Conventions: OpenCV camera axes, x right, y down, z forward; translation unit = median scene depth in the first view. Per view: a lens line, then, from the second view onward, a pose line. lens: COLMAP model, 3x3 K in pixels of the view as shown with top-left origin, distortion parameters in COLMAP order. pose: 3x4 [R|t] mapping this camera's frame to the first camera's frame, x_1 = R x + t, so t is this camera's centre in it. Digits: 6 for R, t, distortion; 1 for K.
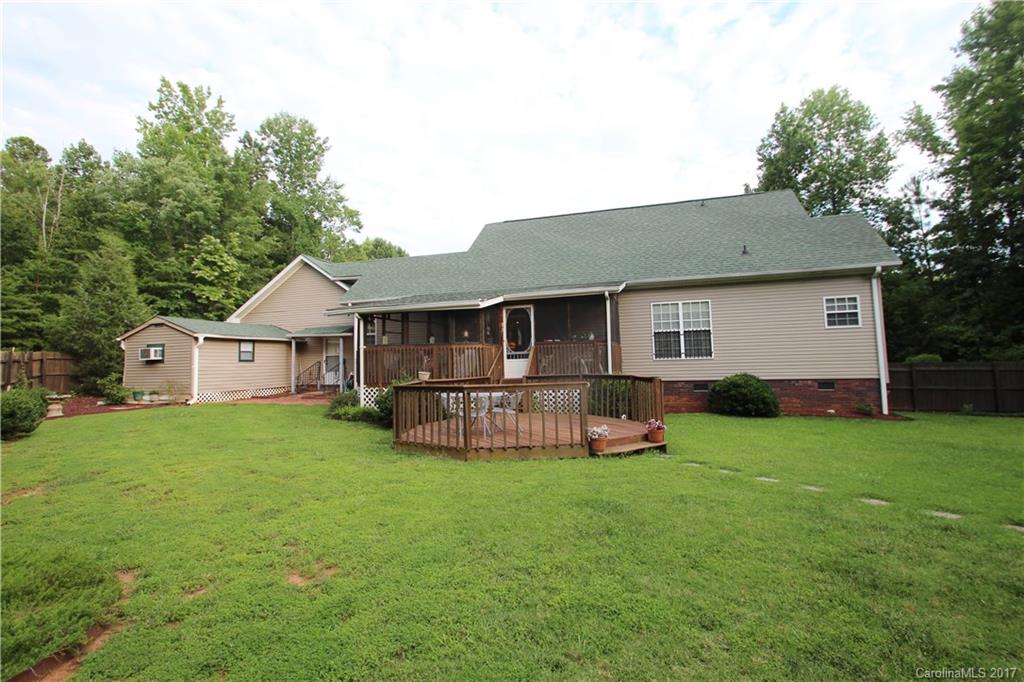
lens RADIAL K [[478.5, 0, 525.4], [0, 478.5, 325.8], [0, 0, 1]] dist [0.016283, -0.018379]
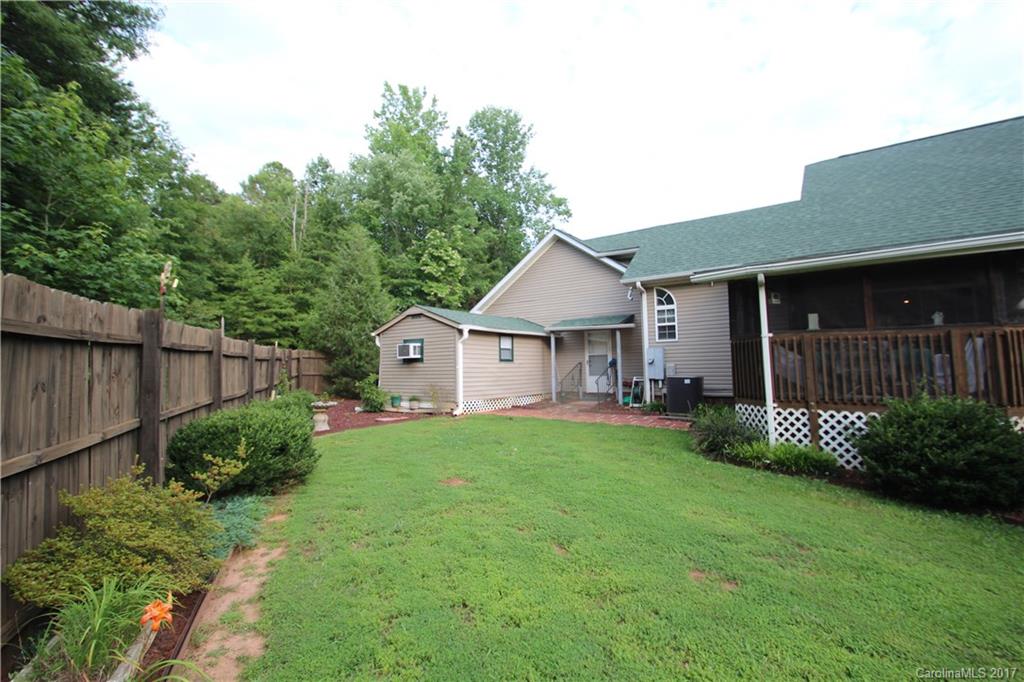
lens RADIAL K [[477.2, 0, 528.1], [0, 477.2, 324.6], [0, 0, 1]] dist [0.015352, -0.017075]
pose [[0.947087, -0.018888, -0.320420, -0.236604], [0.015688, 0.999798, -0.012565, 0.019438], [0.320592, 0.006874, 0.947192, 0.211623]]
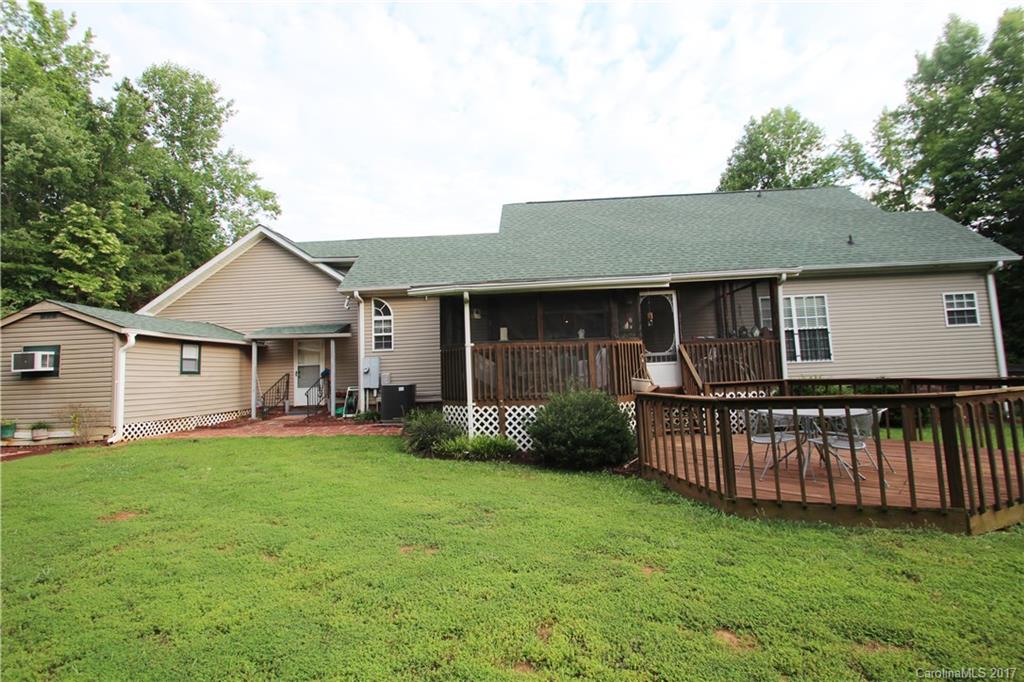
lens RADIAL K [[478.5, 0, 525.4], [0, 478.5, 325.8], [0, 0, 1]] dist [0.016283, -0.018379]
pose [[0.969548, 0.011069, 0.244652, -0.237417], [-0.003469, 0.999499, -0.031472, 0.021681], [-0.244878, 0.029665, 0.969100, 0.191485]]
